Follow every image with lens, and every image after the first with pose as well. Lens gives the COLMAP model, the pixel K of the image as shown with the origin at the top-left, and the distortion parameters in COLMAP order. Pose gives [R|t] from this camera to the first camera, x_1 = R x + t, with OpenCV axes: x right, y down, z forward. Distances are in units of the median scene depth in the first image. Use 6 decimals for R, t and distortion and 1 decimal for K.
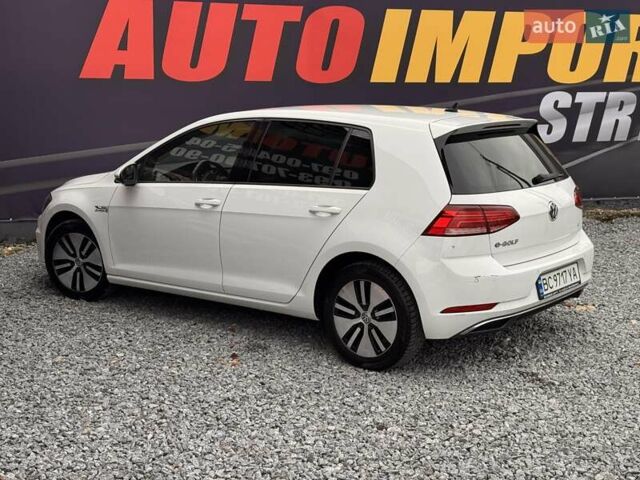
lens RADIAL K [[919.8, 0, 320.0], [0, 919.8, 240.0], [0, 0, 1]] dist [0.270677, -0.668762]
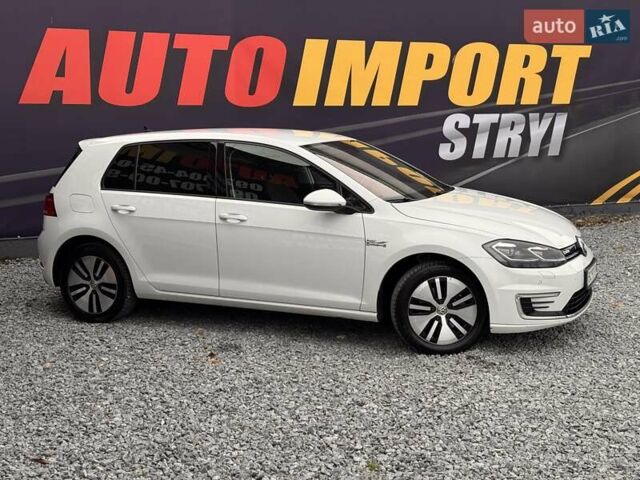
lens RADIAL K [[919.8, 0, 320.0], [0, 919.8, 240.0], [0, 0, 1]] dist [0.270677, -0.668762]
pose [[0.990988, -0.026193, 0.131367, -0.113065], [0.028564, 0.999461, -0.016198, 0.009105], [-0.130872, 0.019804, 0.991201, -0.133746]]
